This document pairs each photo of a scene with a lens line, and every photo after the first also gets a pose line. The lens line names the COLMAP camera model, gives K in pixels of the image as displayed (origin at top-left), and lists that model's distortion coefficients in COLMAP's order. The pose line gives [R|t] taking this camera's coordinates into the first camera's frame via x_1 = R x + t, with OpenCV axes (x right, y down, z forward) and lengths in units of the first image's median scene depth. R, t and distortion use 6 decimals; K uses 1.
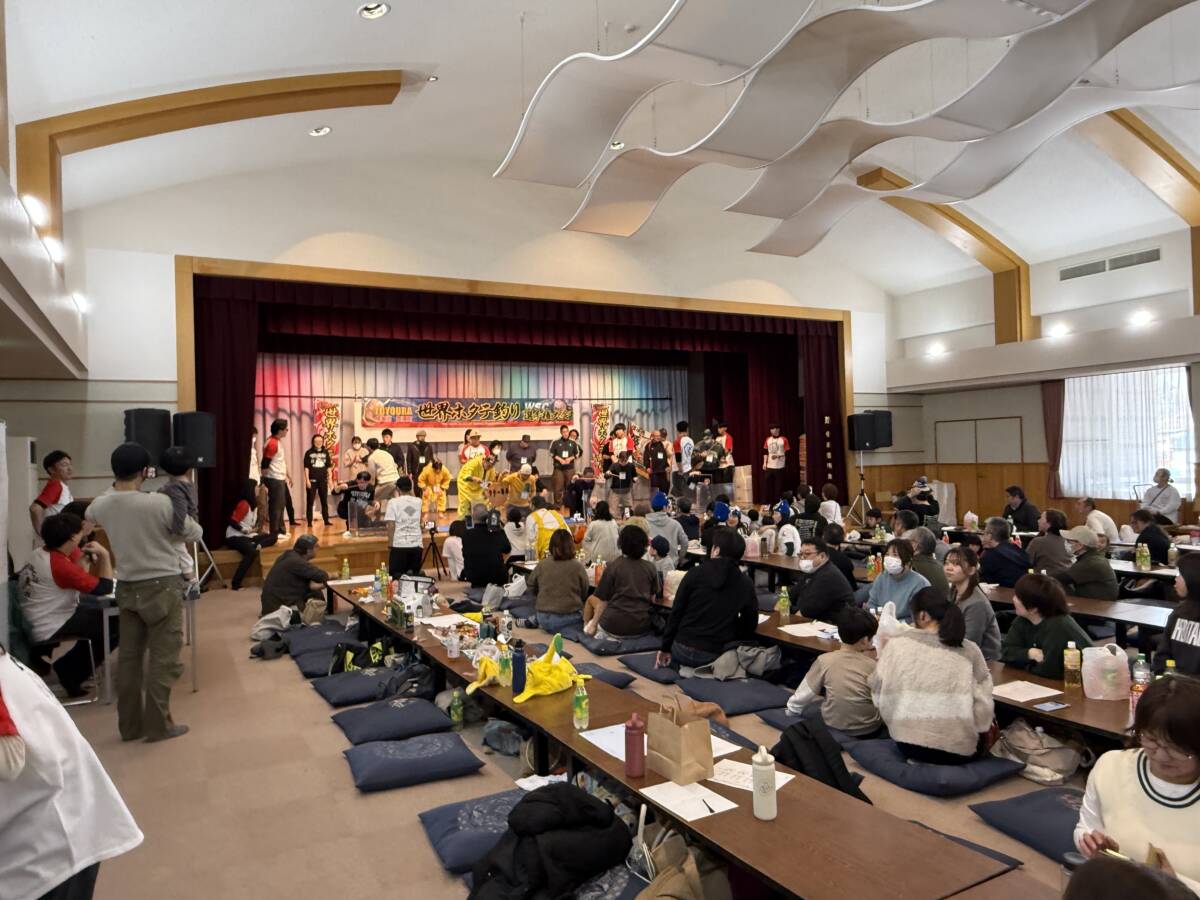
lens RADIAL K [[837.2, 0, 598.9], [0, 837.2, 454.8], [0, 0, 1]] dist [0.005561, 0.001831]
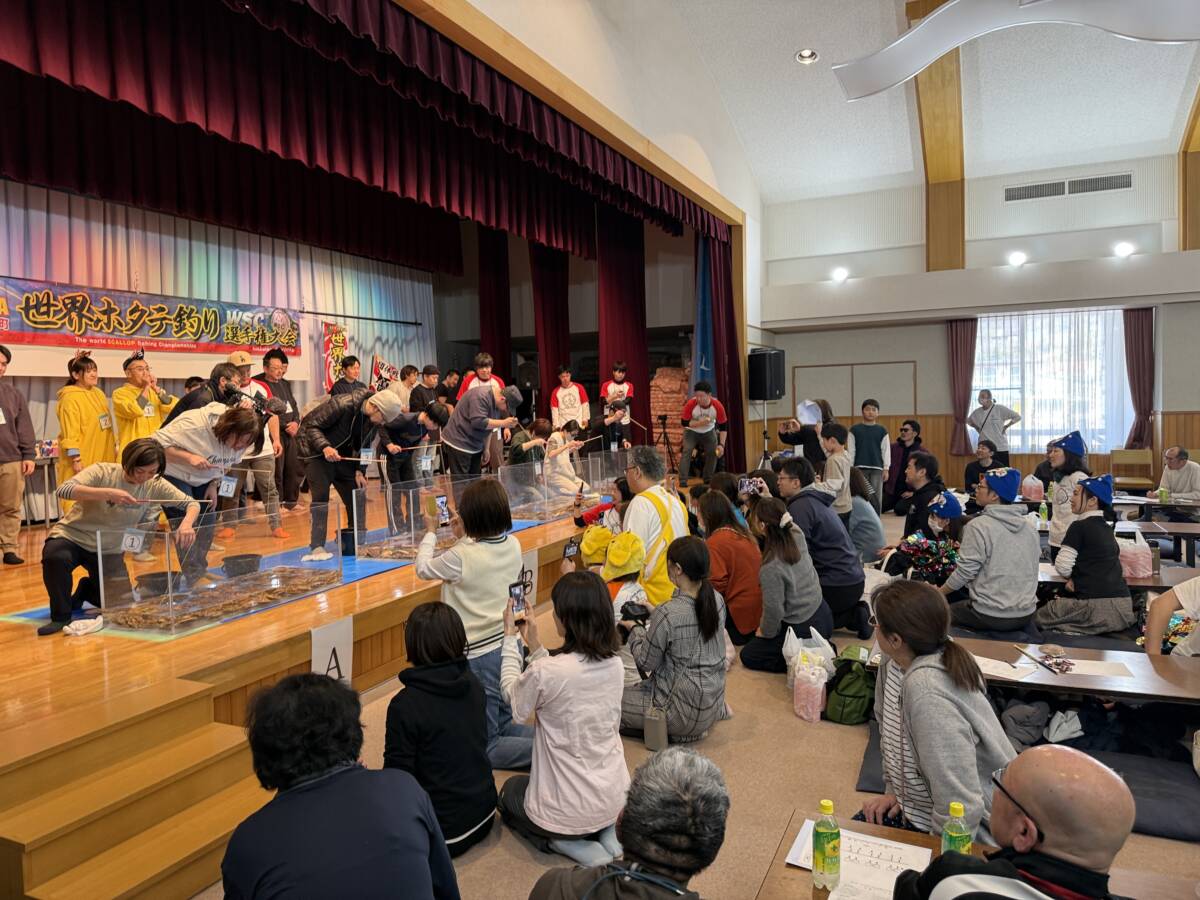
lens RADIAL K [[853.9, 0, 600.0], [0, 853.9, 450.0], [0, 0, 1]] dist [0.060261, -0.074380]
pose [[0.792150, -0.027895, 0.609689, -0.268198], [0.003707, 0.999156, 0.040898, 0.007426], [-0.610316, -0.030137, 0.791585, 0.454857]]
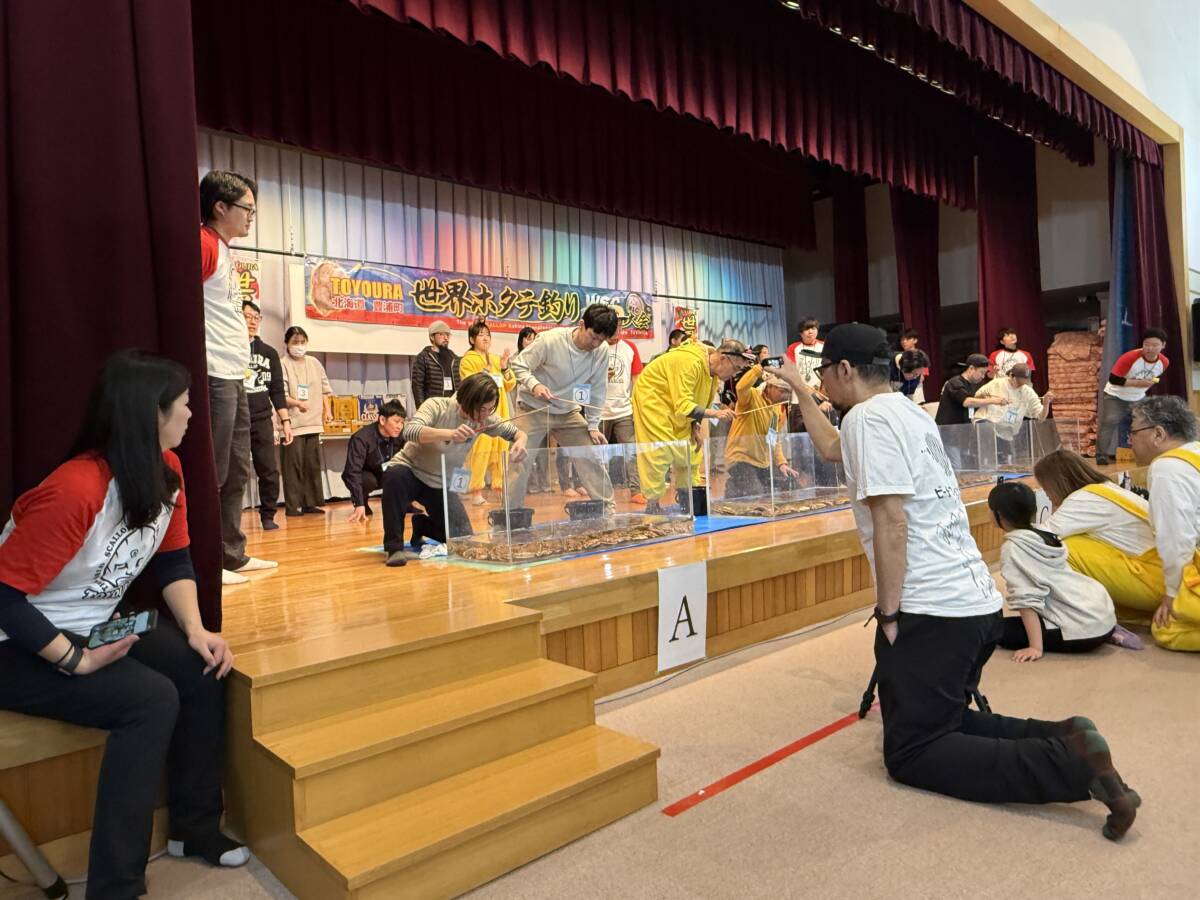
lens RADIAL K [[811.4, 0, 589.2], [0, 811.4, 448.3], [0, 0, 1]] dist [0.003389, 0.001158]
pose [[0.971973, -0.023392, 0.233925, -0.240995], [0.022150, 0.999723, 0.007937, 0.041254], [-0.234046, -0.002533, 0.972222, 0.526601]]
